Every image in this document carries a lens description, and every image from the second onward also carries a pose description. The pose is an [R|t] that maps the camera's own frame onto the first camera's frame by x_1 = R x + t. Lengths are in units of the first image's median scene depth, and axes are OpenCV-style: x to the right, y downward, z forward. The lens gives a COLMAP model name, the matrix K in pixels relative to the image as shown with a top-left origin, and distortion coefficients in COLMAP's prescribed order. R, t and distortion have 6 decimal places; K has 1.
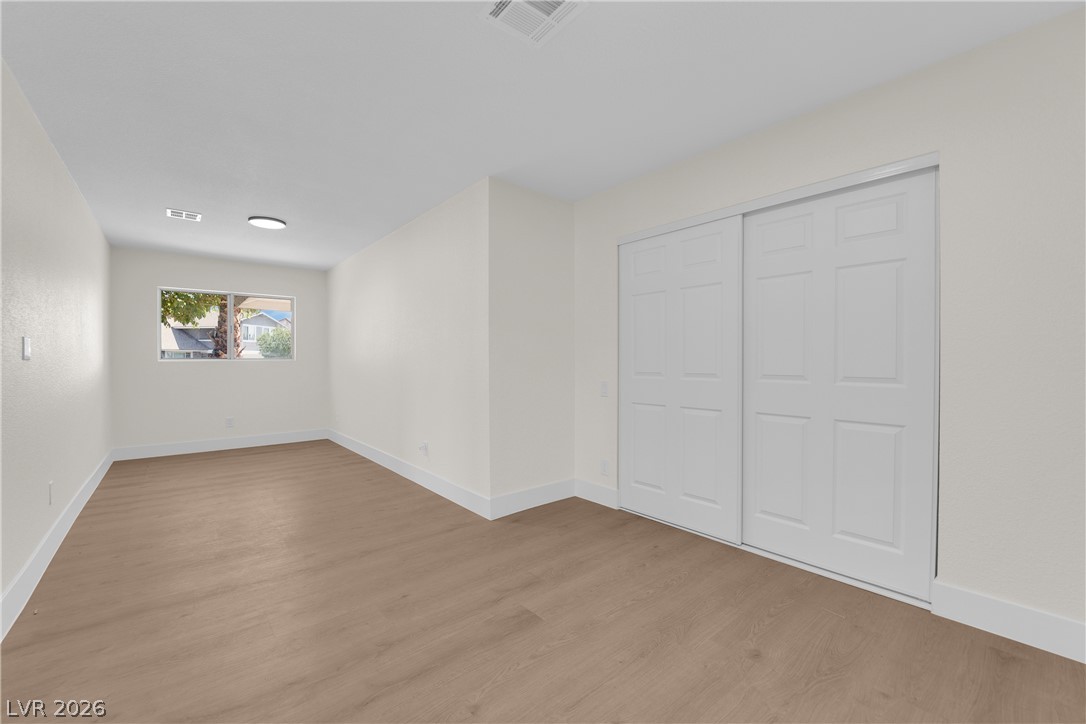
lens RADIAL K [[437.2, 0, 537.8], [0, 437.2, 358.7], [0, 0, 1]] dist [-0.010132, -0.002672]
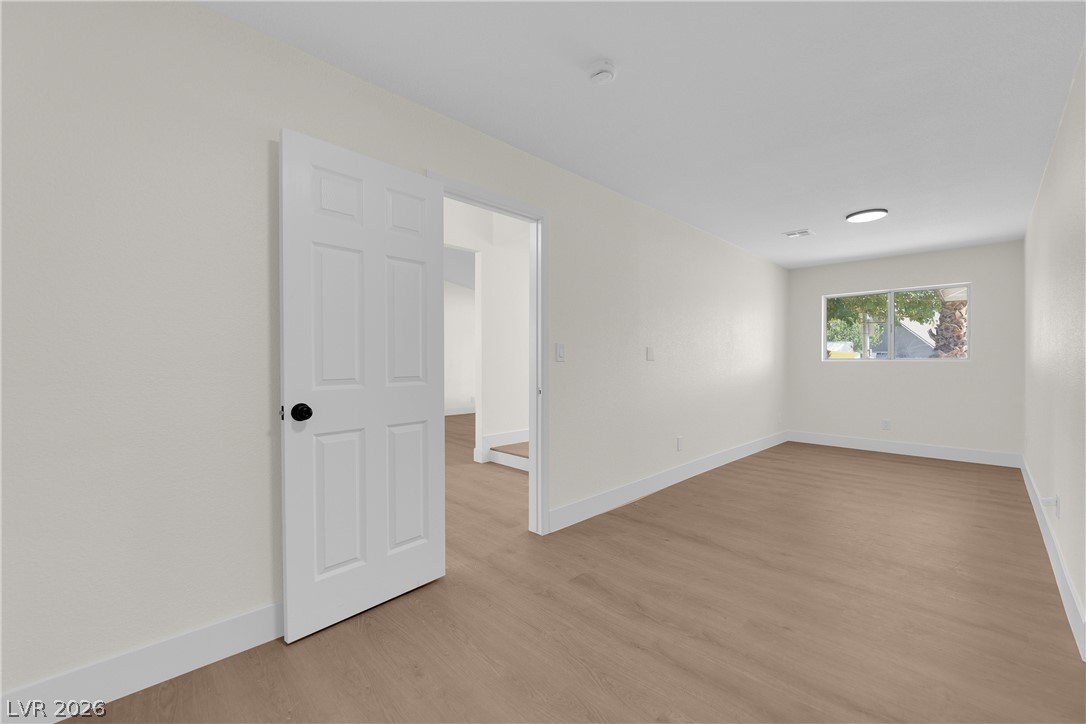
lens RADIAL K [[437.2, 0, 540.8], [0, 437.2, 367.3], [0, 0, 1]] dist [-0.010132, -0.002672]
pose [[0.083200, 0.020386, -0.996324, 0.253337], [-0.000880, 0.999792, 0.020384, -0.001260], [0.996533, -0.000819, 0.083200, 0.208340]]
